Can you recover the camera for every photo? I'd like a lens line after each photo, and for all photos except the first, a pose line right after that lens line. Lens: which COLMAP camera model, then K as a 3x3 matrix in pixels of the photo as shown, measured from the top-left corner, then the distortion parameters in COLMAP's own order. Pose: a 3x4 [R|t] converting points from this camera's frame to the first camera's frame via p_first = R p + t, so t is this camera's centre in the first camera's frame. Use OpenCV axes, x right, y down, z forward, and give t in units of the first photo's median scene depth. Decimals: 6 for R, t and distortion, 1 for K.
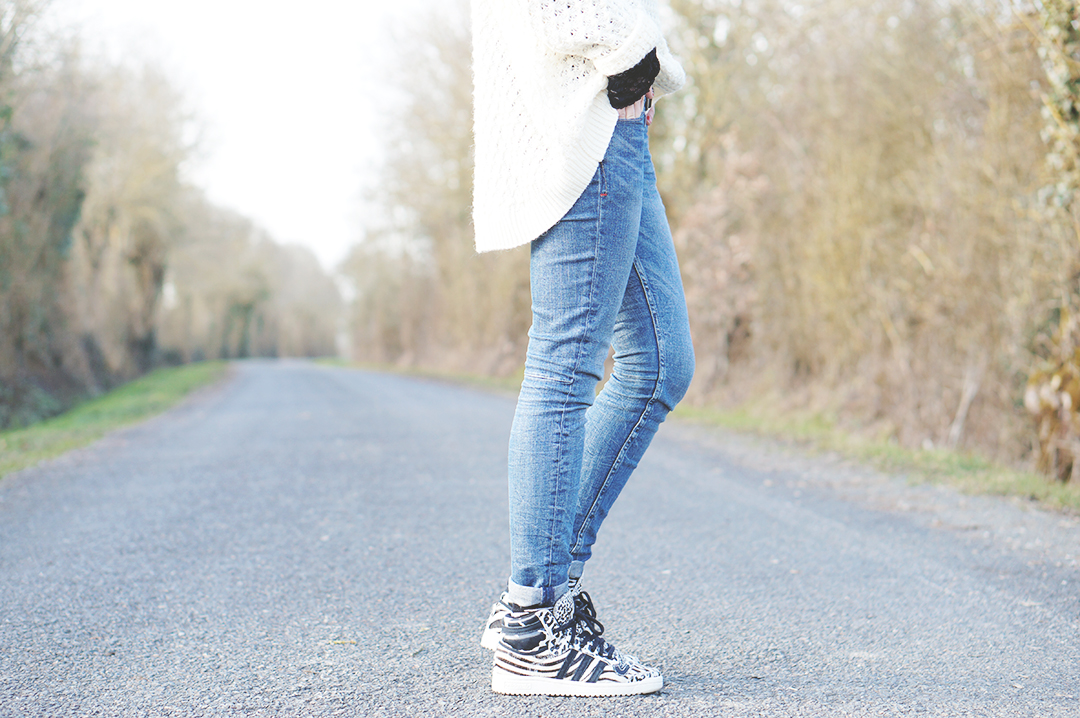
lens RADIAL K [[2262.0, 0, 519.3], [0, 2262.0, 385.4], [0, 0, 1]] dist [0.094380, 0.094285]
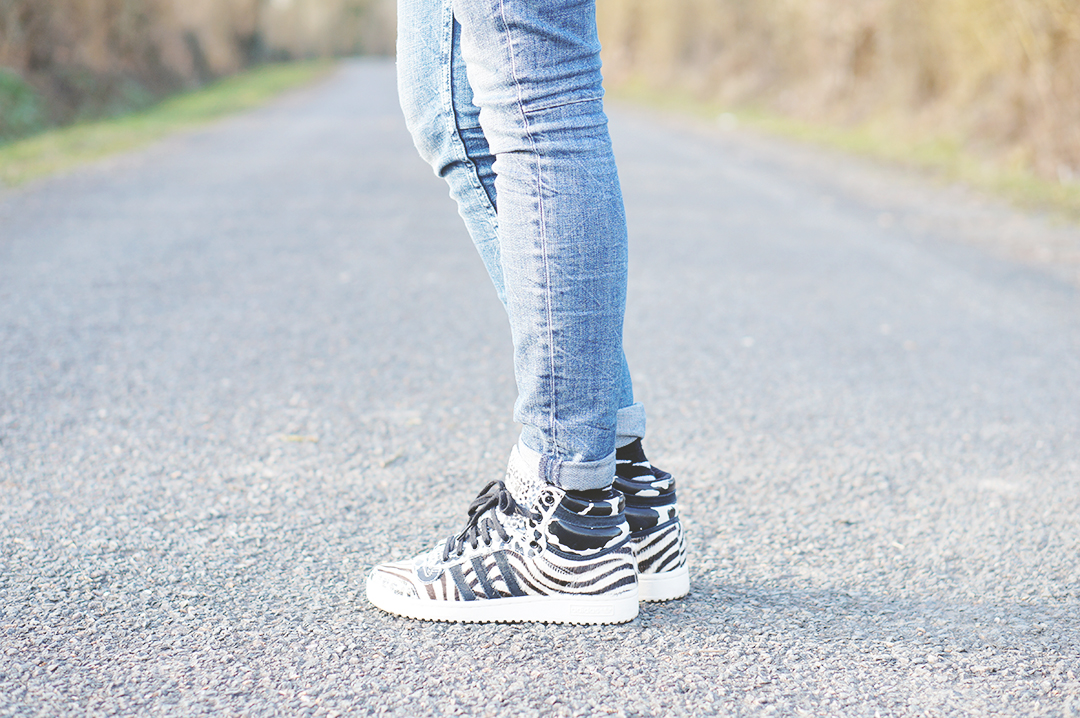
lens RADIAL K [[2262.0, 0, 519.3], [0, 2262.0, 385.4], [0, 0, 1]] dist [0.094380, 0.094285]
pose [[0.998174, 0.036340, -0.048260, 0.009506], [-0.029869, 0.991242, 0.128636, -0.000988], [0.052512, -0.126960, 0.990517, 0.081220]]
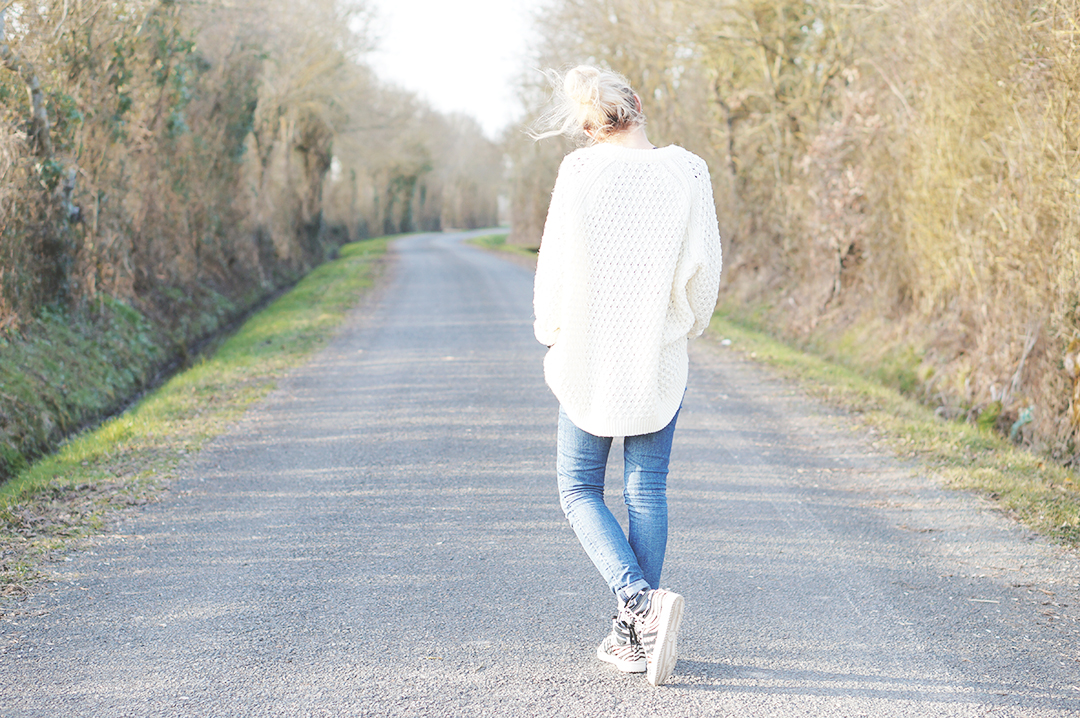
lens RADIAL K [[2262.0, 0, 519.3], [0, 2262.0, 385.4], [0, 0, 1]] dist [0.094380, 0.094285]
pose [[0.997356, 0.010622, -0.071884, 0.028982], [-0.005977, 0.997898, 0.064534, -0.055658], [0.072418, -0.063934, 0.995323, -0.173491]]
